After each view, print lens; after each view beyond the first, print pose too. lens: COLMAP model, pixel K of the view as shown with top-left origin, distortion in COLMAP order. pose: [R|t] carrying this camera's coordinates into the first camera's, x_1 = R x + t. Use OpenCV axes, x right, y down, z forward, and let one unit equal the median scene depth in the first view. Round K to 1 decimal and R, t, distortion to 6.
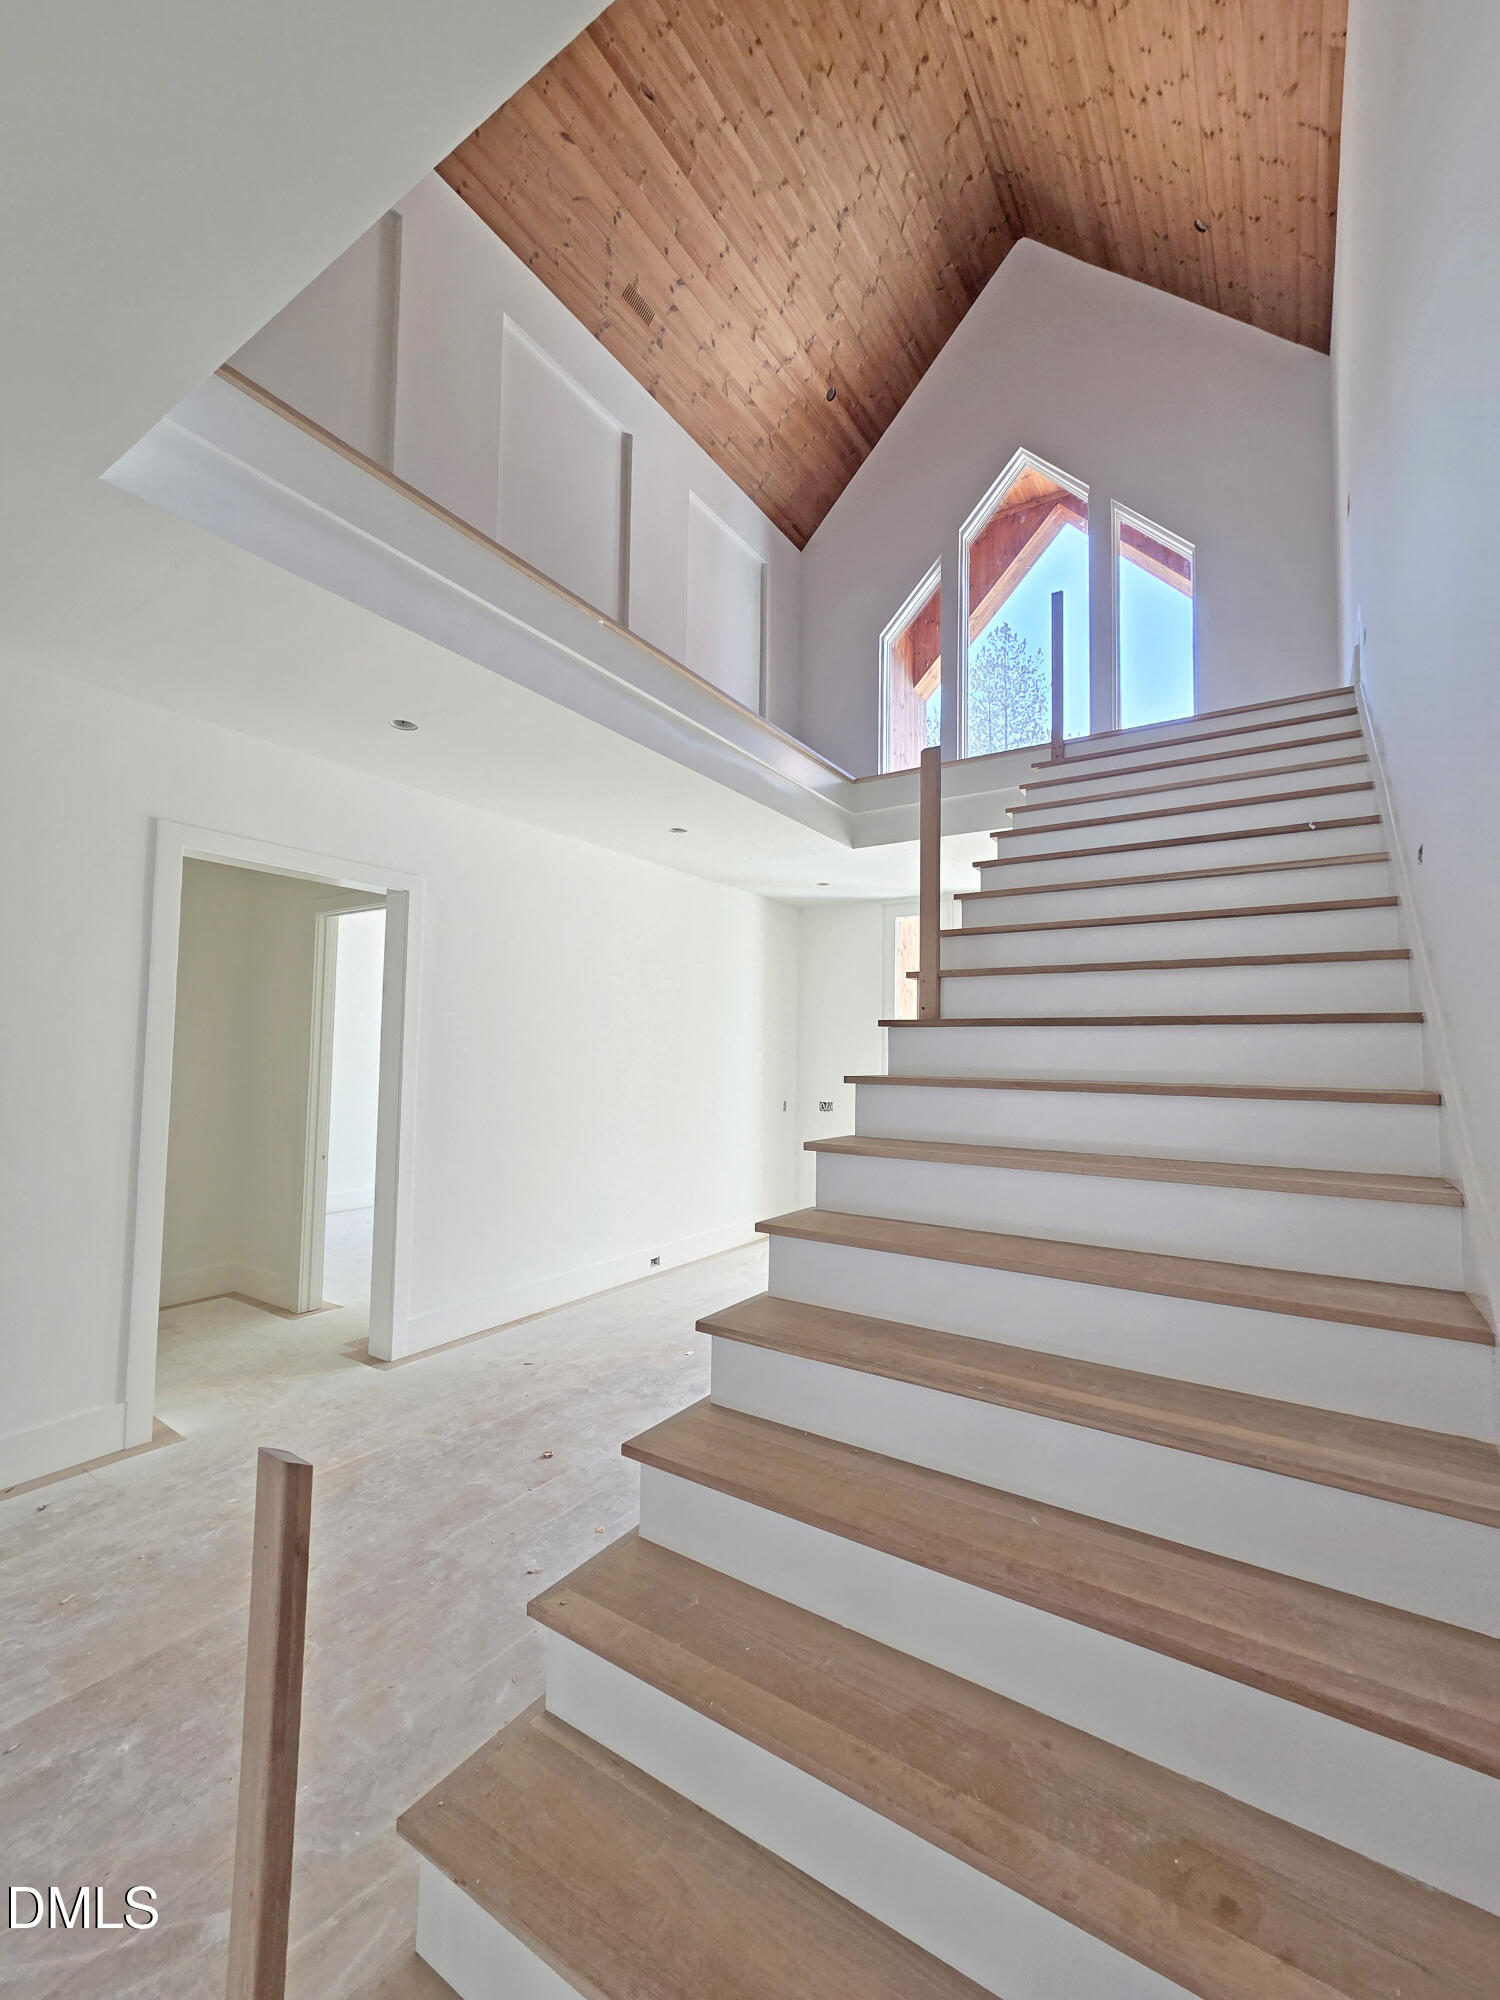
lens RADIAL K [[813.7, 0, 735.0], [0, 813.7, 994.0], [0, 0, 1]] dist [-0.004079, 0.001295]
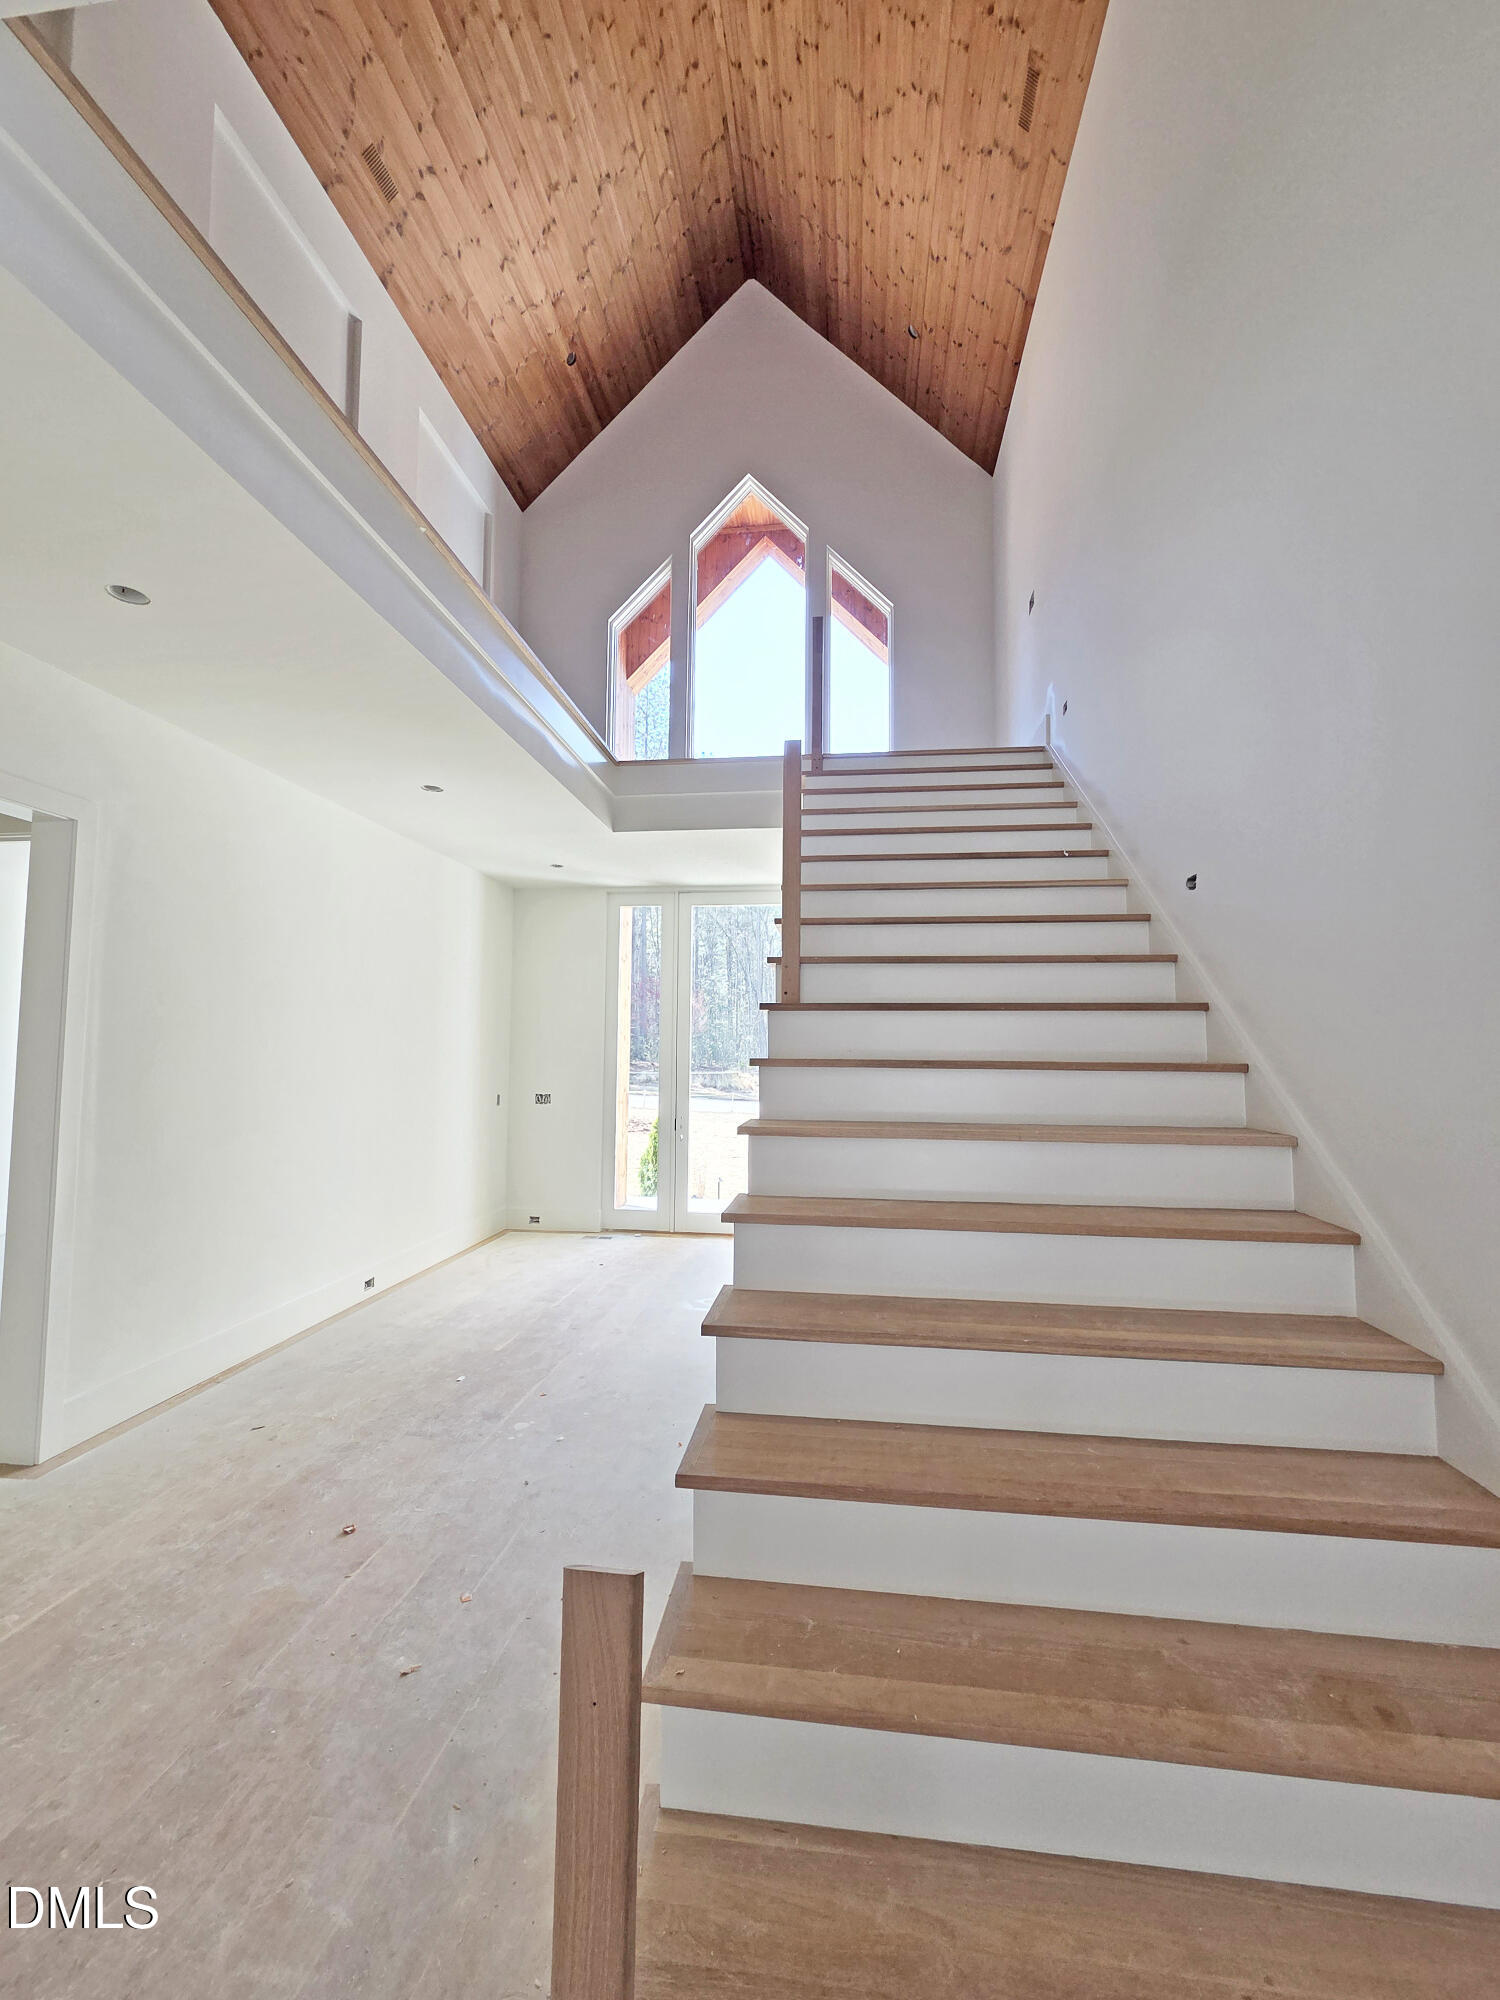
lens RADIAL K [[813.7, 0, 757.0], [0, 813.7, 987.8], [0, 0, 1]] dist [-0.004079, 0.001295]
pose [[0.897527, 0.028662, 0.440027, -0.178197], [-0.028927, 0.999563, -0.006106, 0.012992], [-0.440010, -0.007249, 0.897964, 0.070249]]
